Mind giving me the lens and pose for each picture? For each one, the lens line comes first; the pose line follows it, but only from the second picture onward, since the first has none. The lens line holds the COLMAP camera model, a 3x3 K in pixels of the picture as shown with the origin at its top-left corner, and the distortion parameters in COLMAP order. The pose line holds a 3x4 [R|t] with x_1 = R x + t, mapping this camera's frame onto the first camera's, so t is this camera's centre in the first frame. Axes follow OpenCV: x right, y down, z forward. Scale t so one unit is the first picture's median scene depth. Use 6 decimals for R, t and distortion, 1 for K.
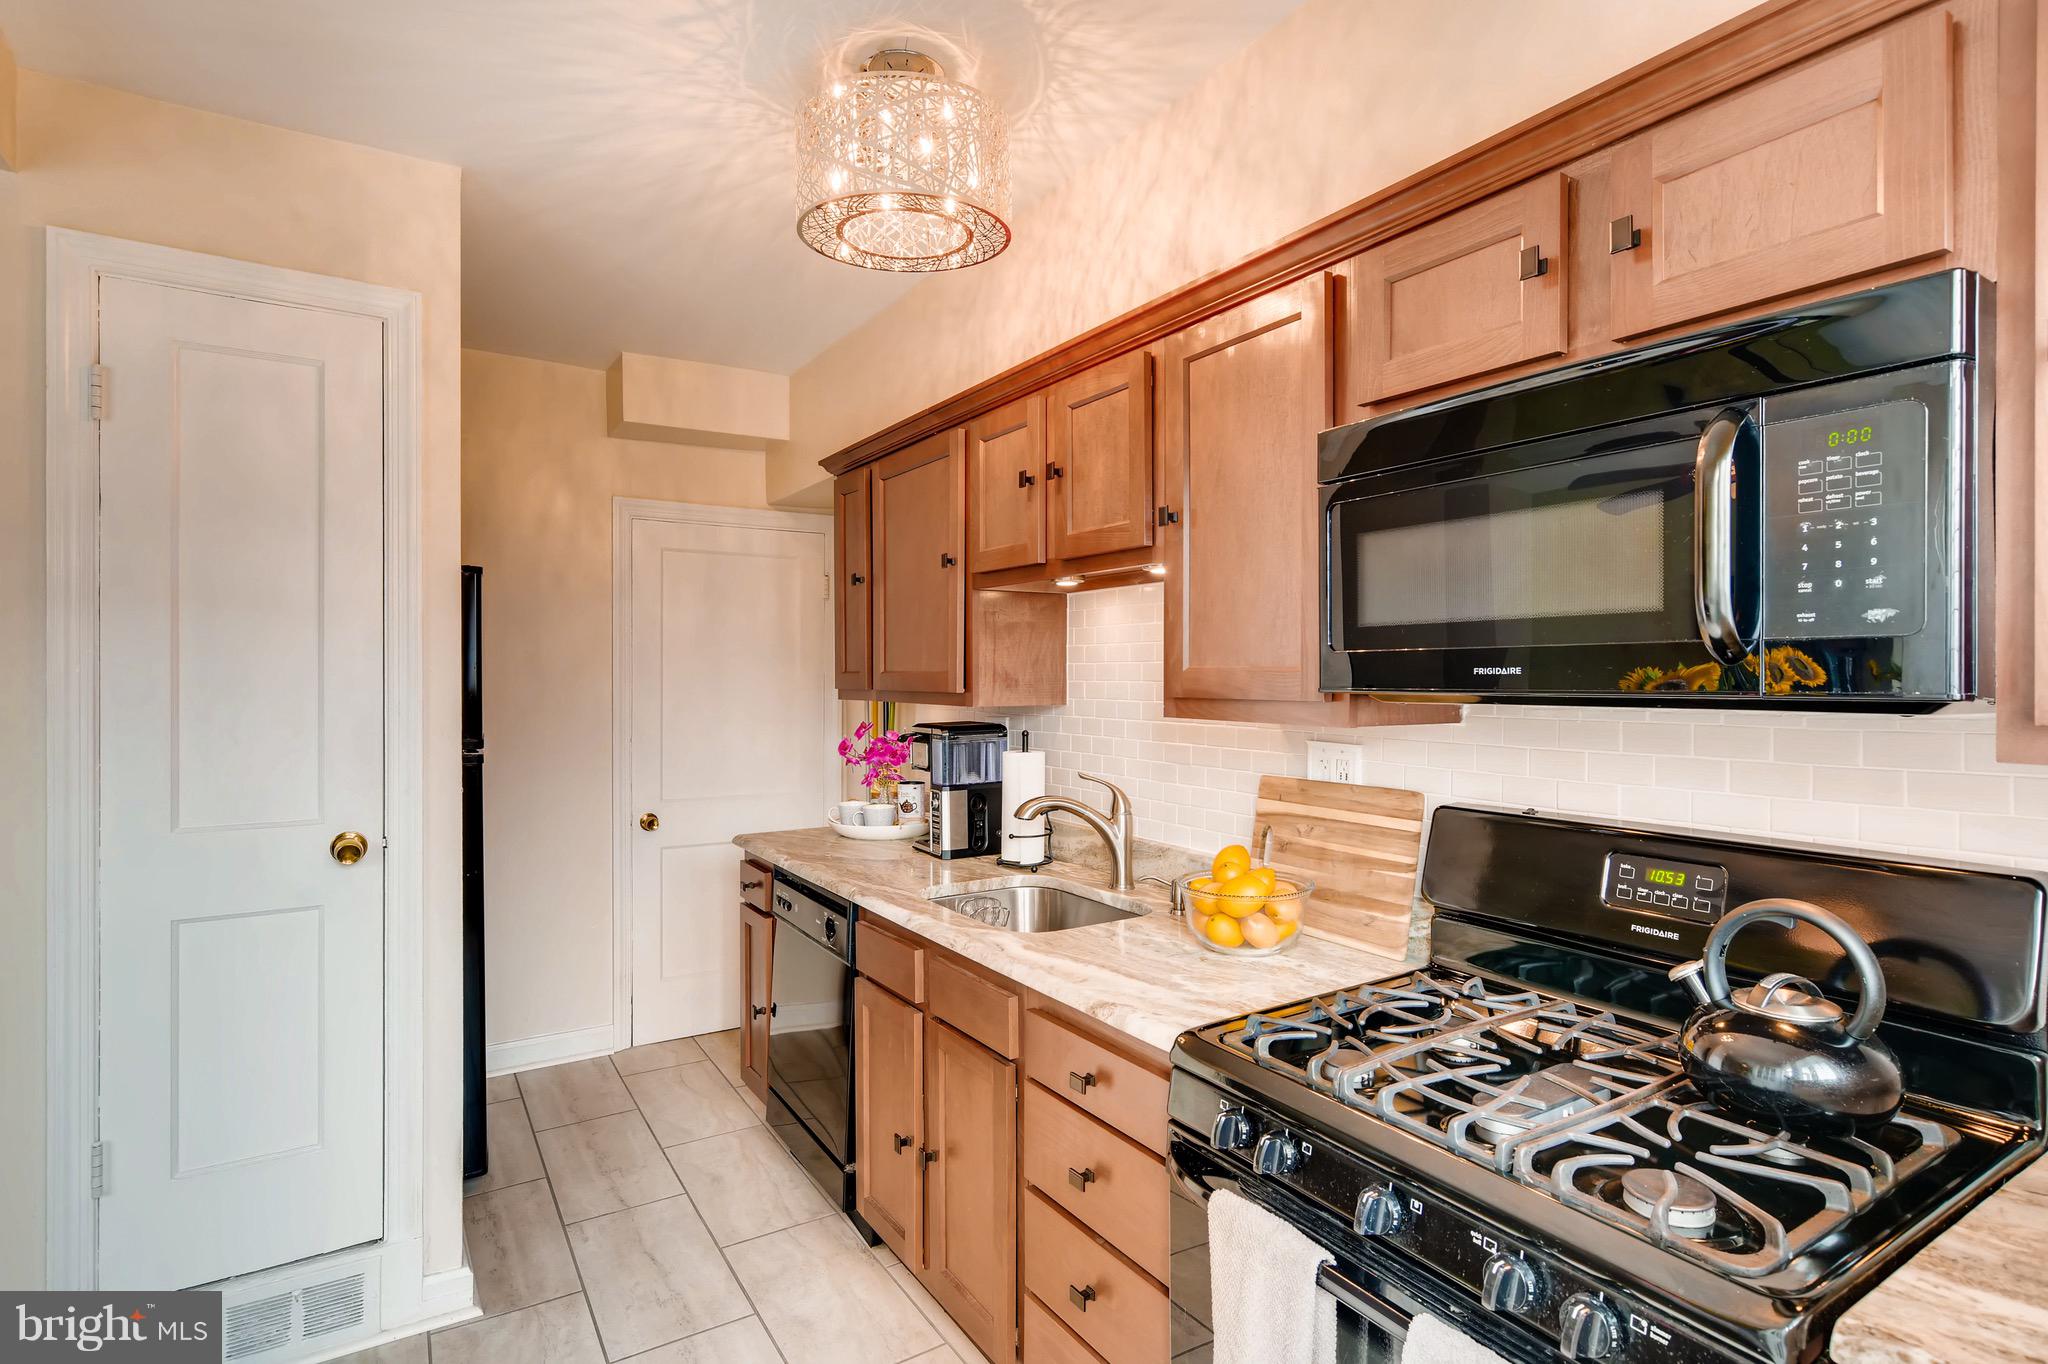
lens RADIAL K [[1028.9, 0, 1027.3], [0, 1028.9, 681.2], [0, 0, 1]] dist [-0.009411, 0.006788]
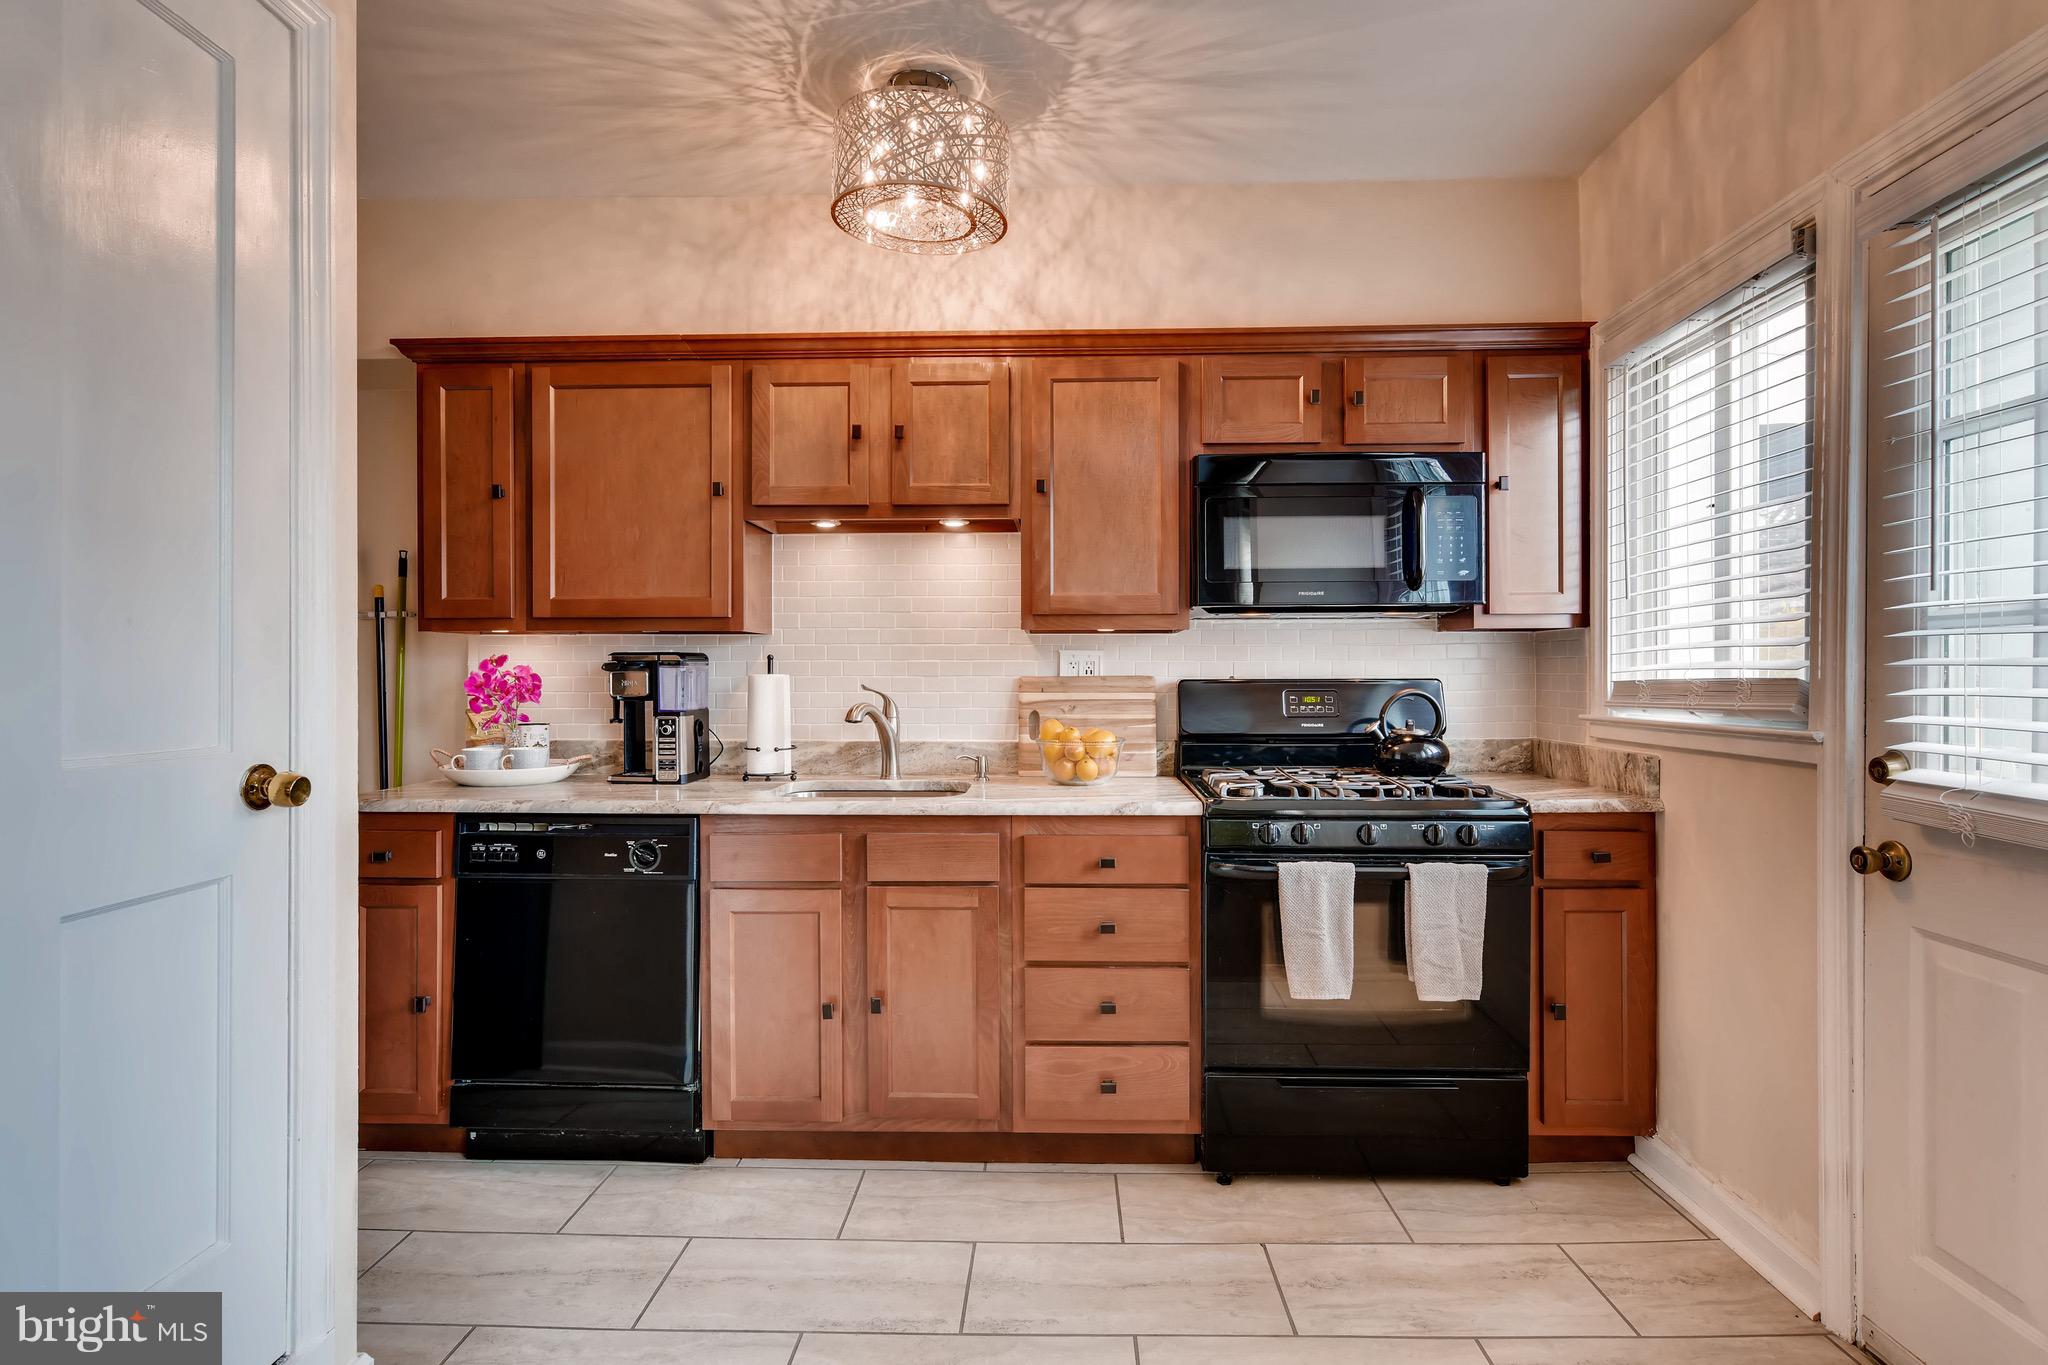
lens RADIAL K [[1028.9, 0, 1026.5], [0, 1028.9, 674.5], [0, 0, 1]] dist [-0.009411, 0.006788]
pose [[0.559158, -0.000841, 0.829060, -0.955405], [0.006758, 0.999971, -0.003544, 0.094910], [-0.829033, 0.007584, 0.559148, 0.204535]]
